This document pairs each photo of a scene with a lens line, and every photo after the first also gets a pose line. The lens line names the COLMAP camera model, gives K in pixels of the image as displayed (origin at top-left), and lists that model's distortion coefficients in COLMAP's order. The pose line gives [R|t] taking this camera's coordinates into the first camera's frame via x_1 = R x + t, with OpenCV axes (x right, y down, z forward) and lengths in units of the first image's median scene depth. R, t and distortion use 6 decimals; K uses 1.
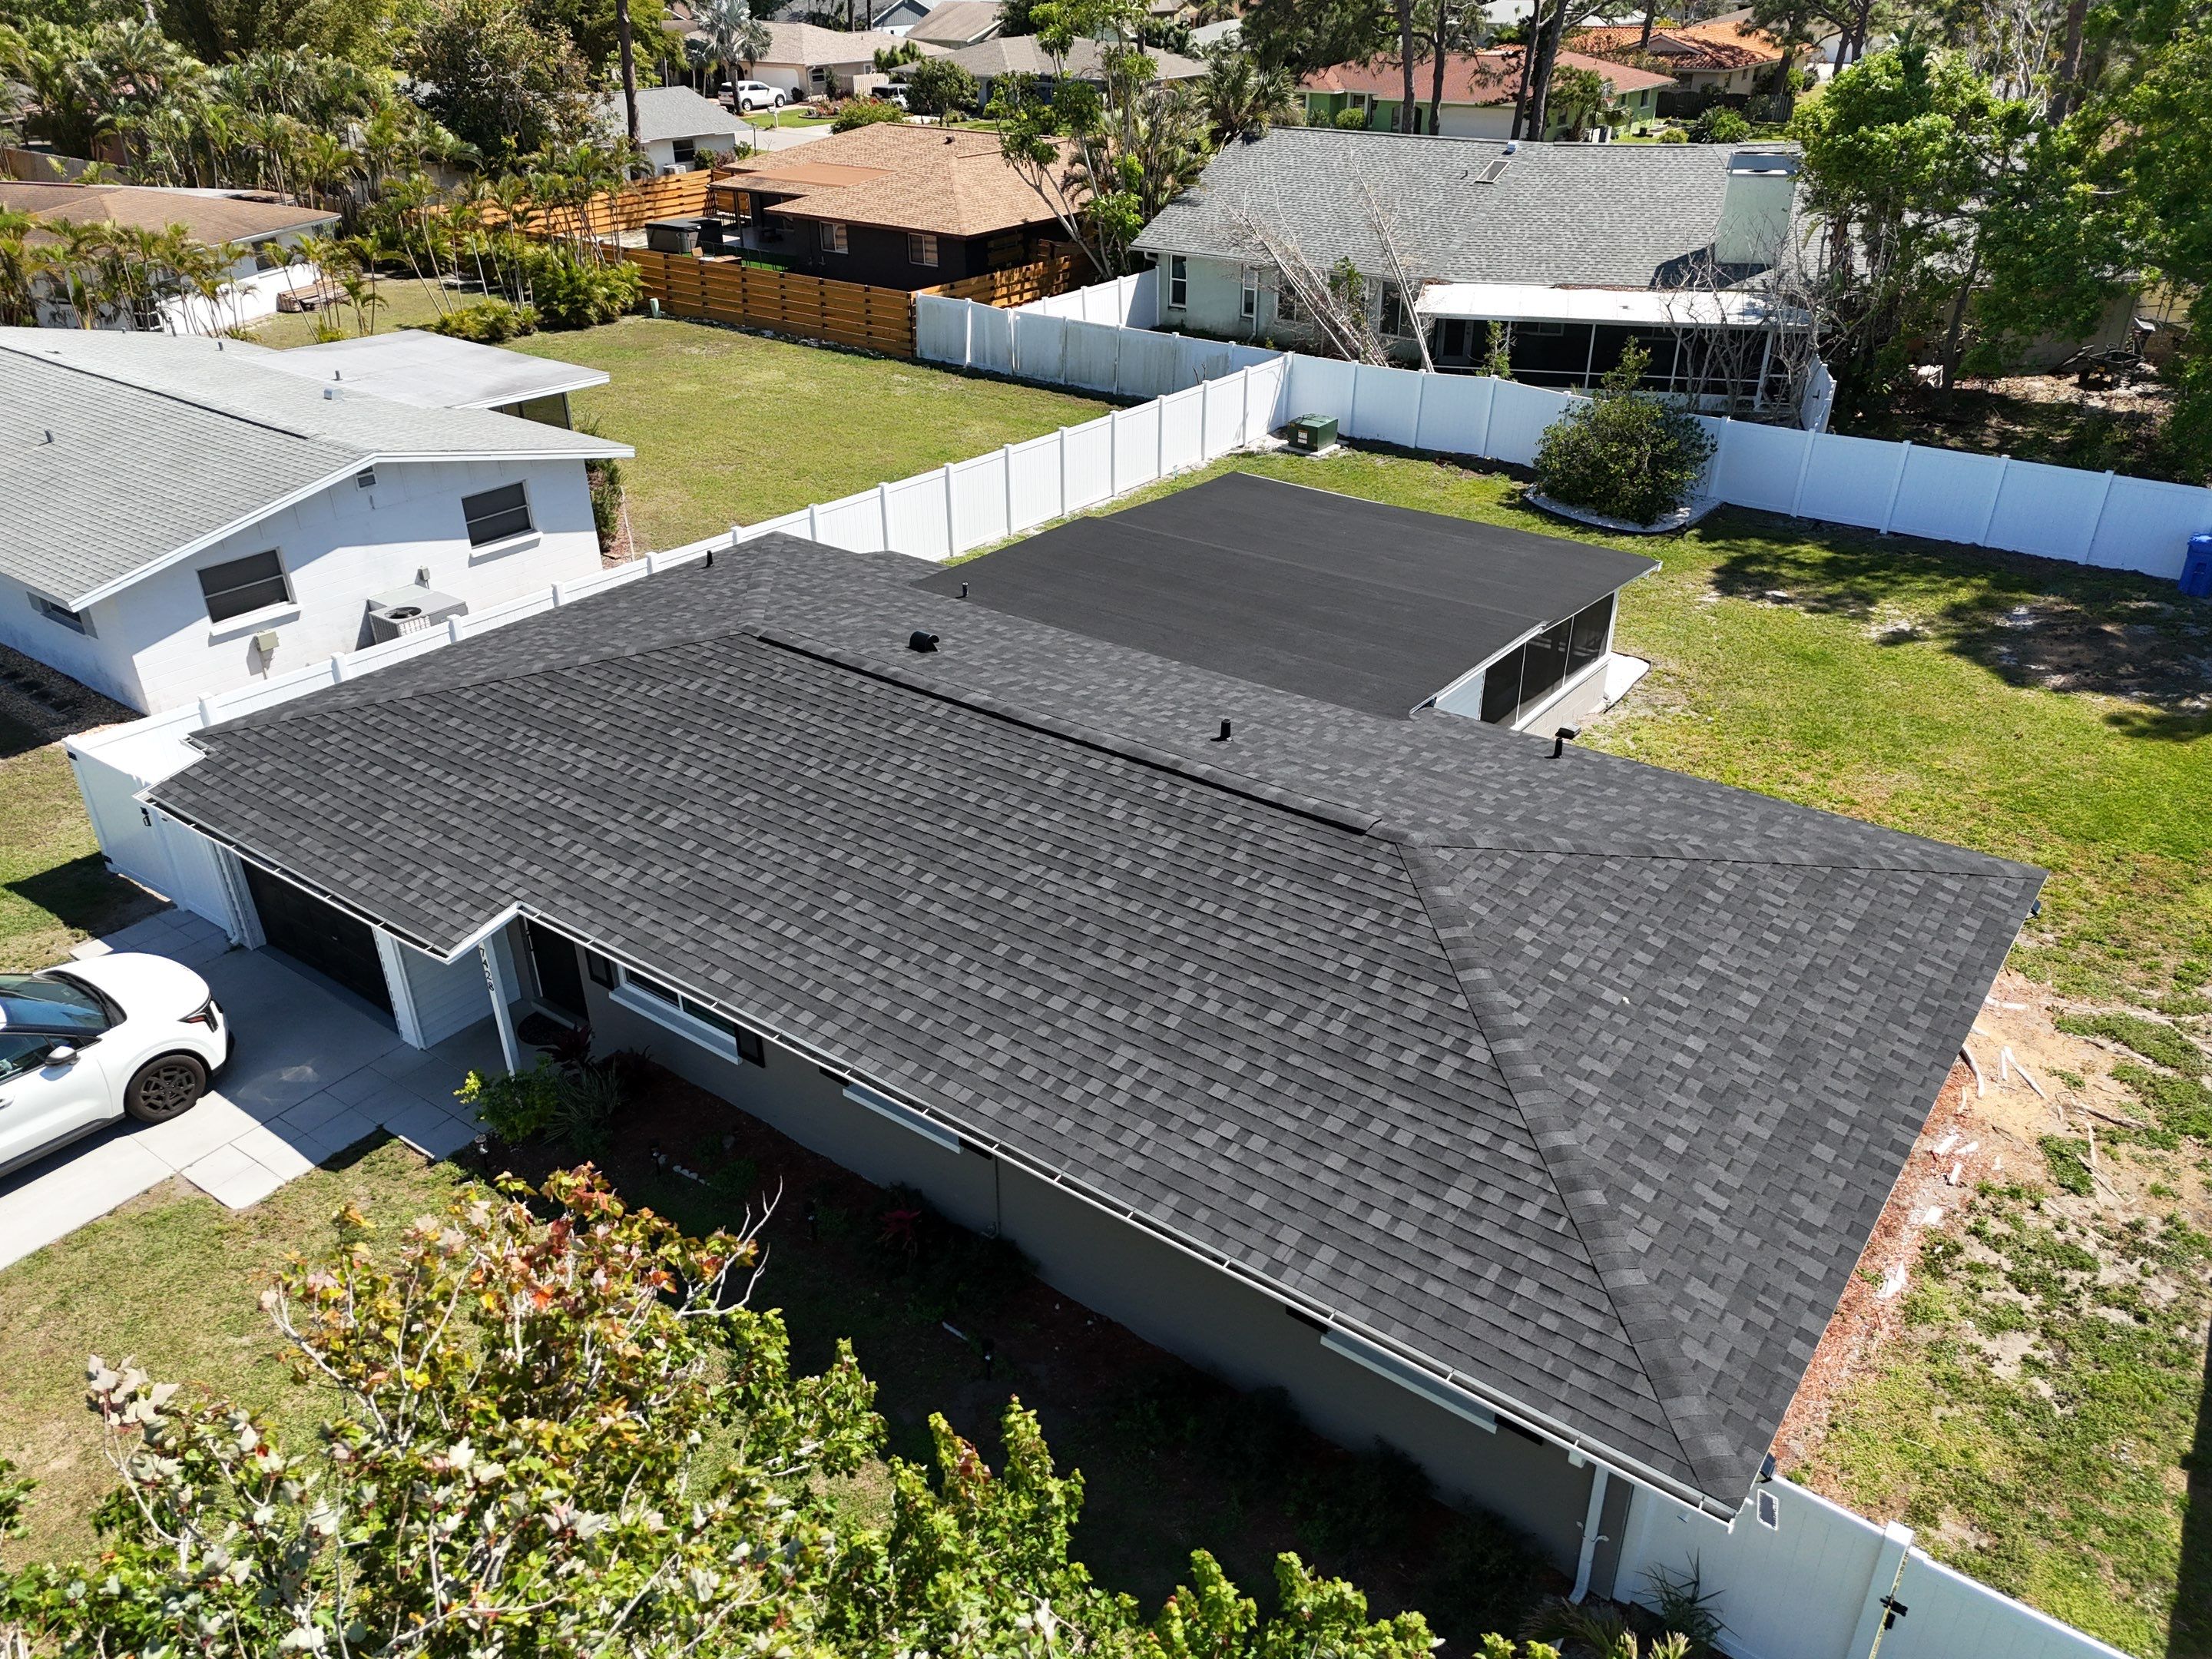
lens RADIAL K [[1625.8, 0, 1113.4], [0, 1625.8, 820.7], [0, 0, 1]] dist [0.076927, -0.068934]
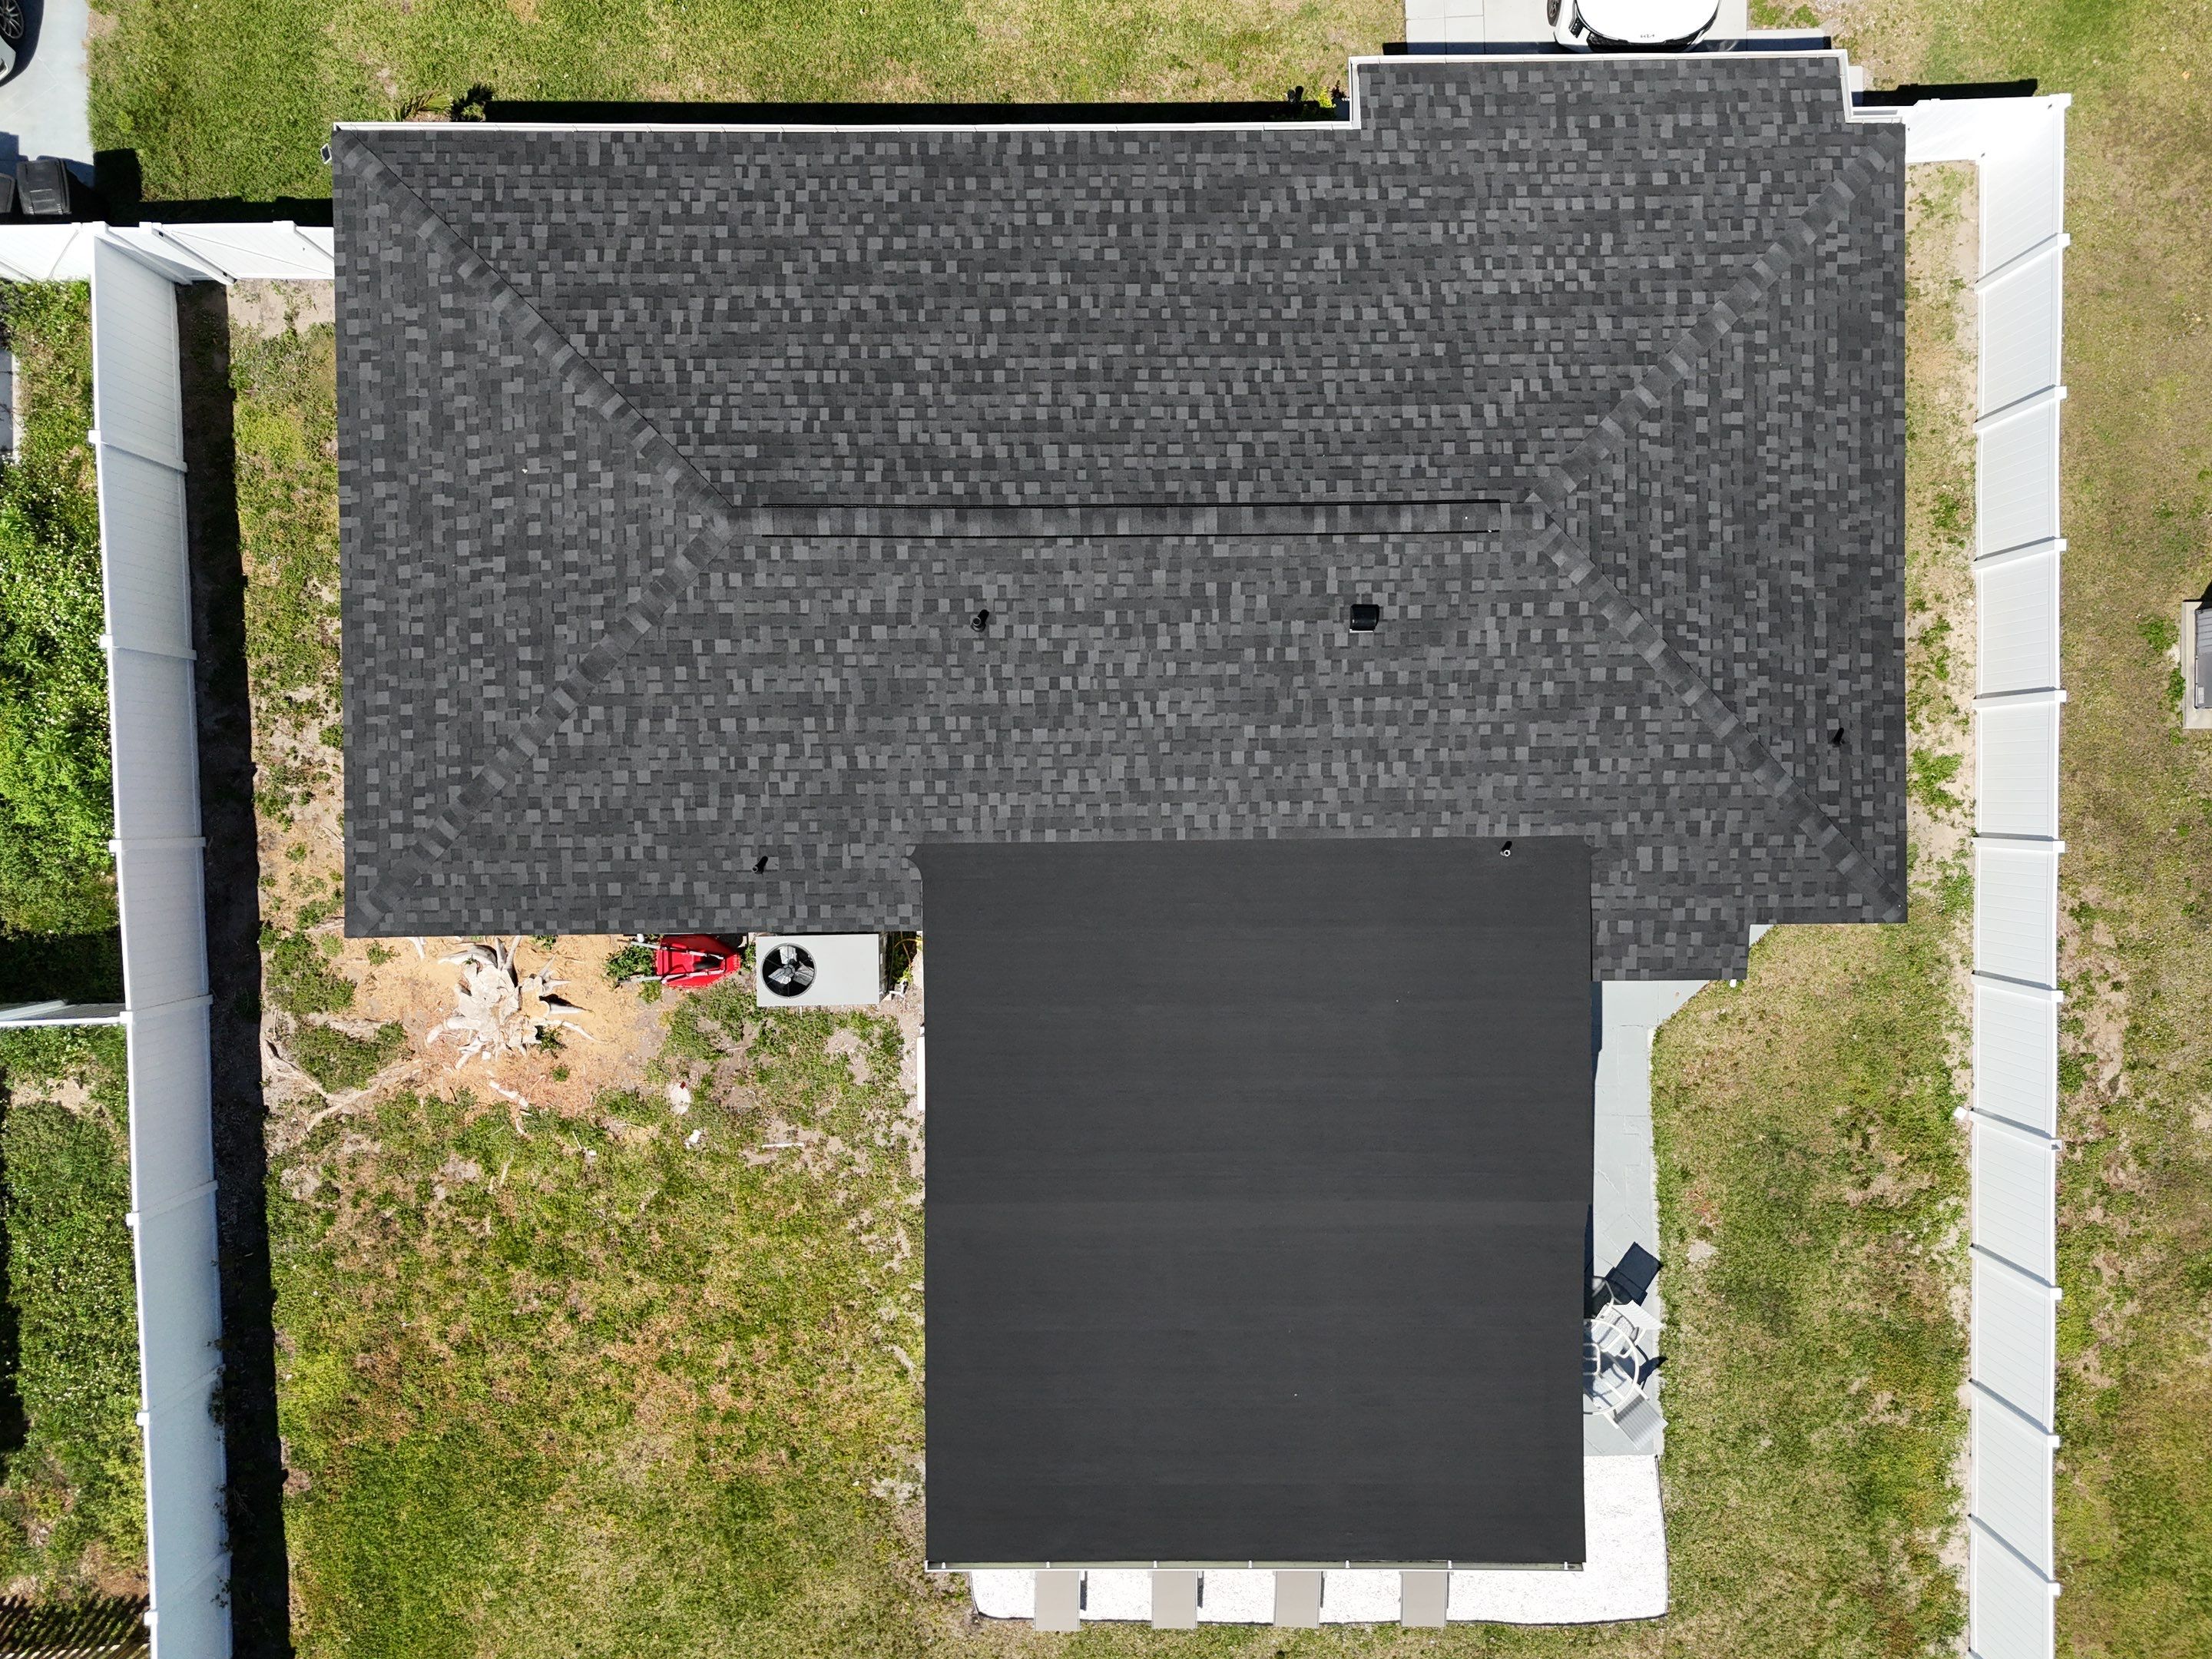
lens RADIAL K [[1620.0, 0, 1112.4], [0, 1620.0, 826.1], [0, 0, 1]] dist [0.077690, -0.084677]
pose [[-0.797728, 0.603015, 0.001865, 0.051078], [-0.291464, -0.388281, 0.874235, -0.694512], [0.527900, 0.696858, 0.485500, 0.415915]]
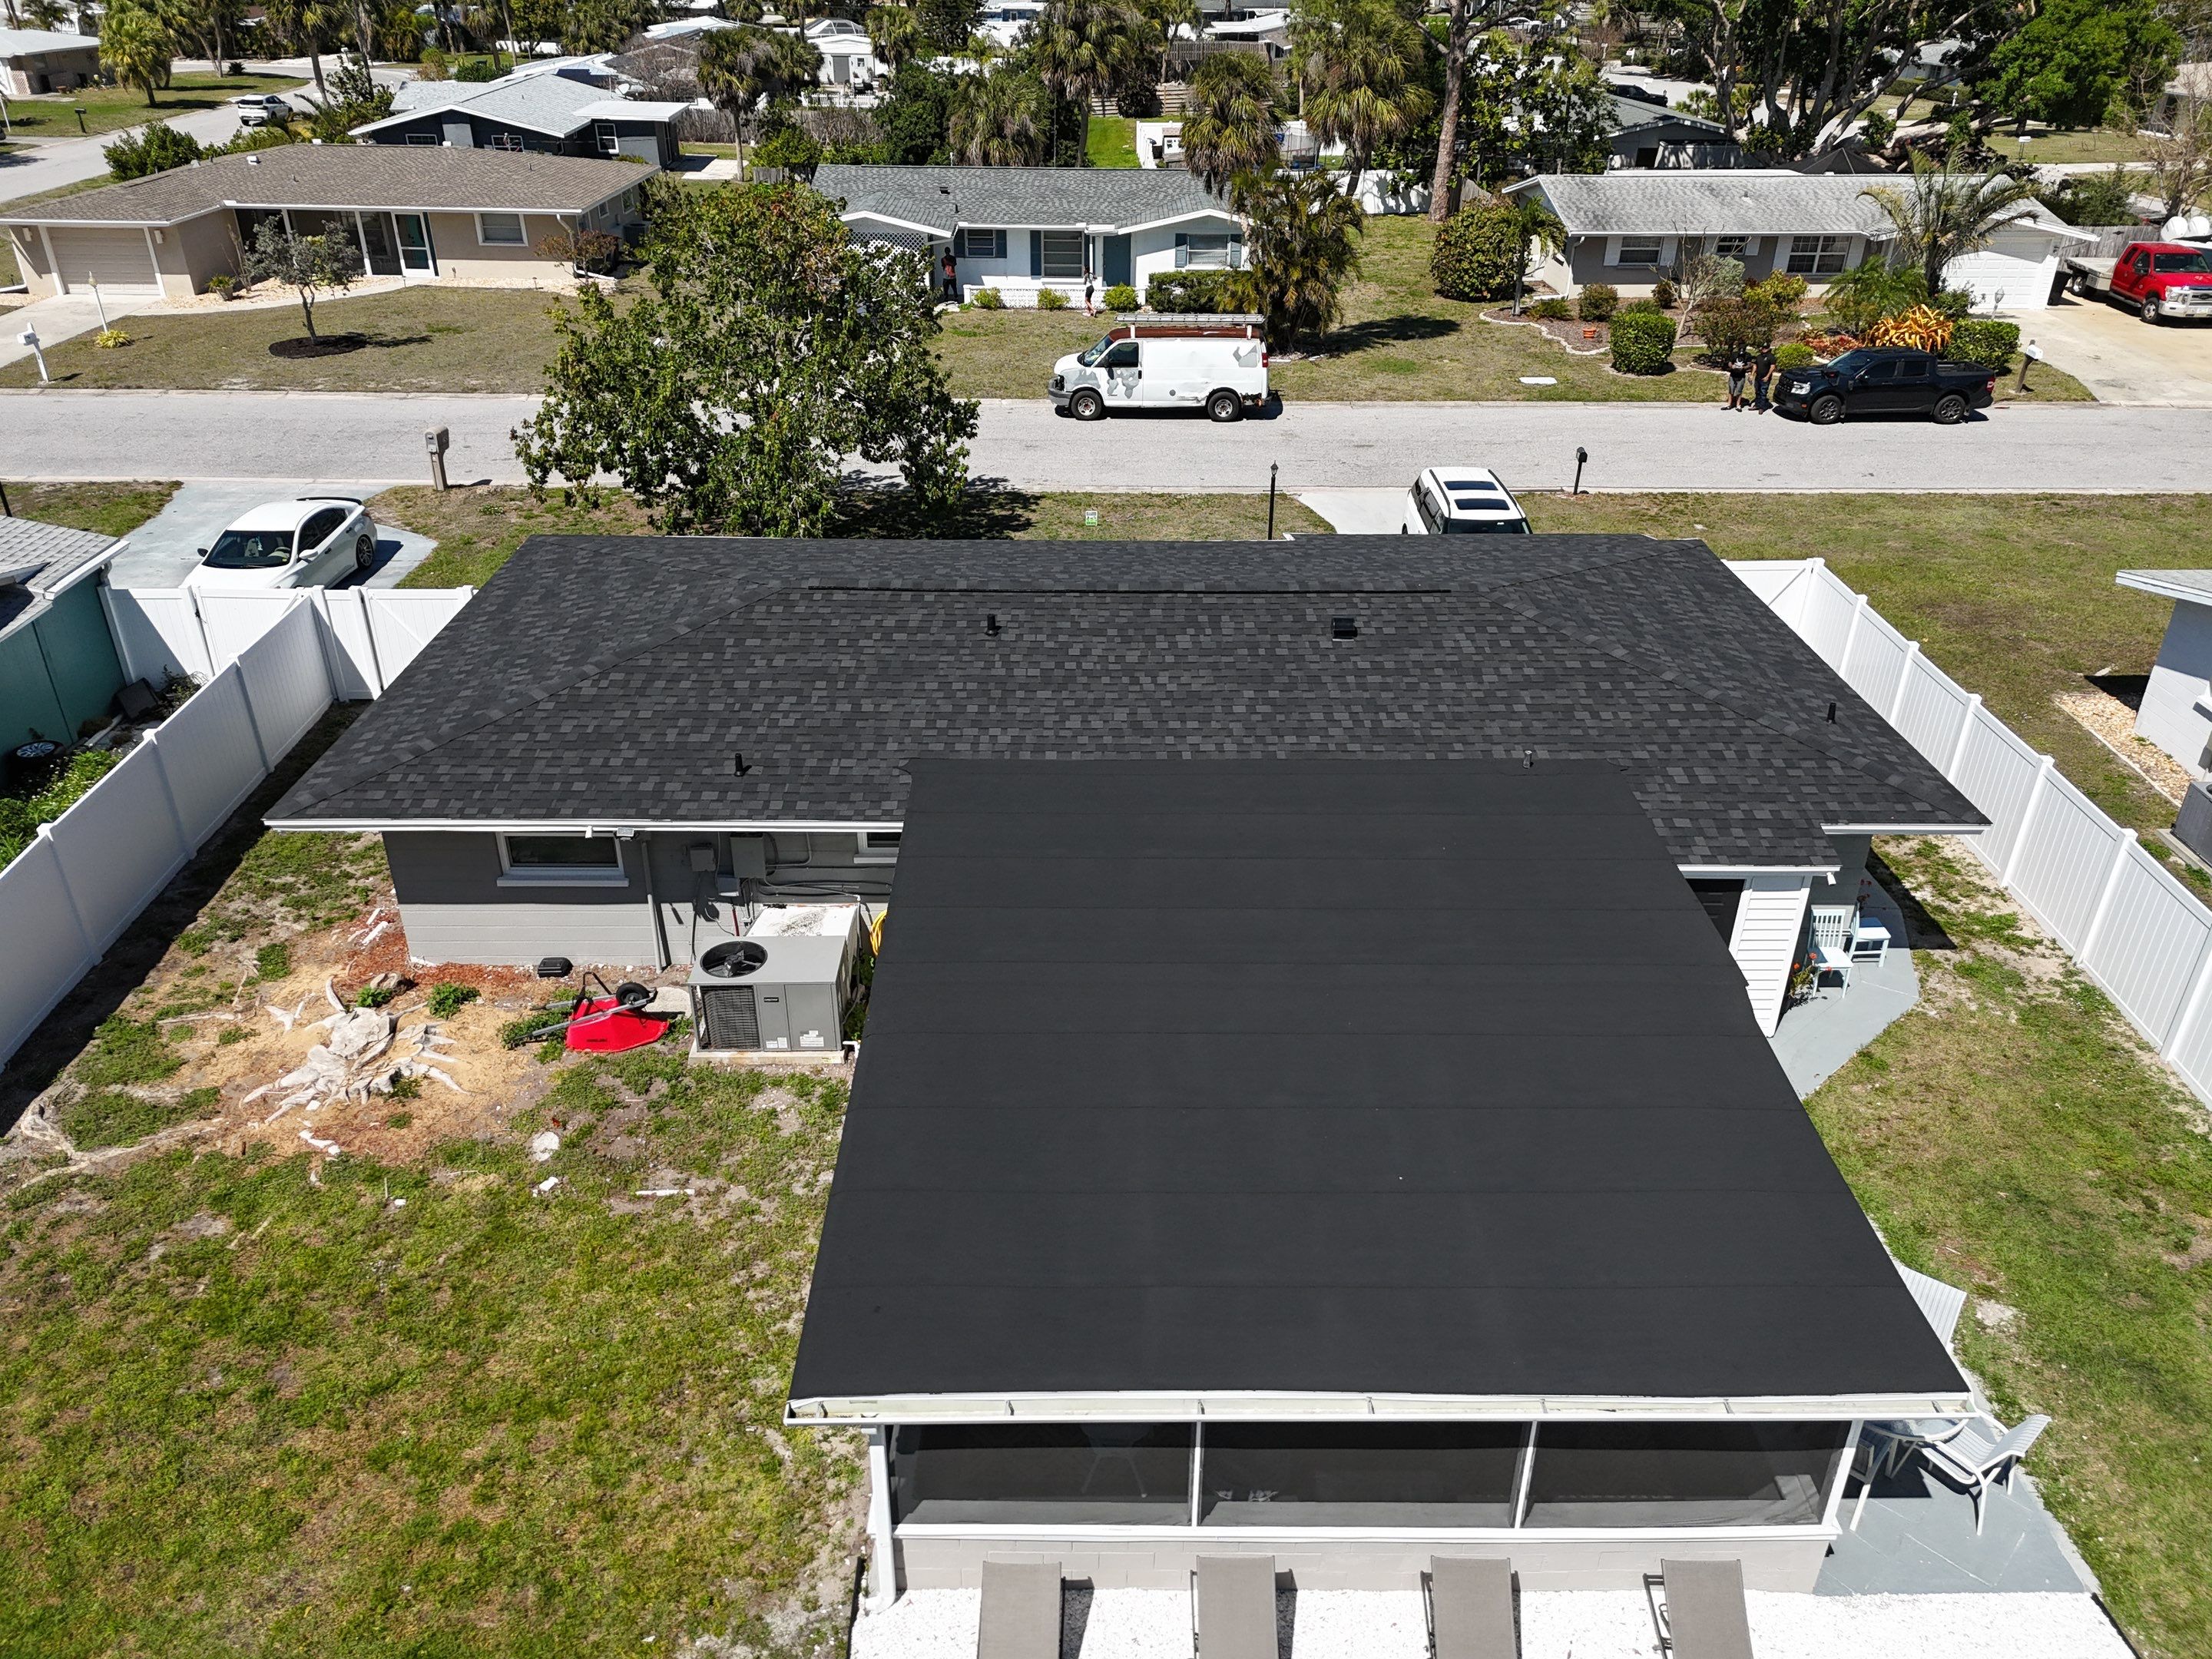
lens RADIAL K [[1625.8, 0, 1113.4], [0, 1625.8, 820.7], [0, 0, 1]] dist [0.076927, -0.068934]
pose [[-0.795133, 0.286800, -0.534331, 0.434254], [-0.294257, 0.587962, 0.753468, -0.574006], [0.530261, 0.756337, -0.383115, 1.054137]]
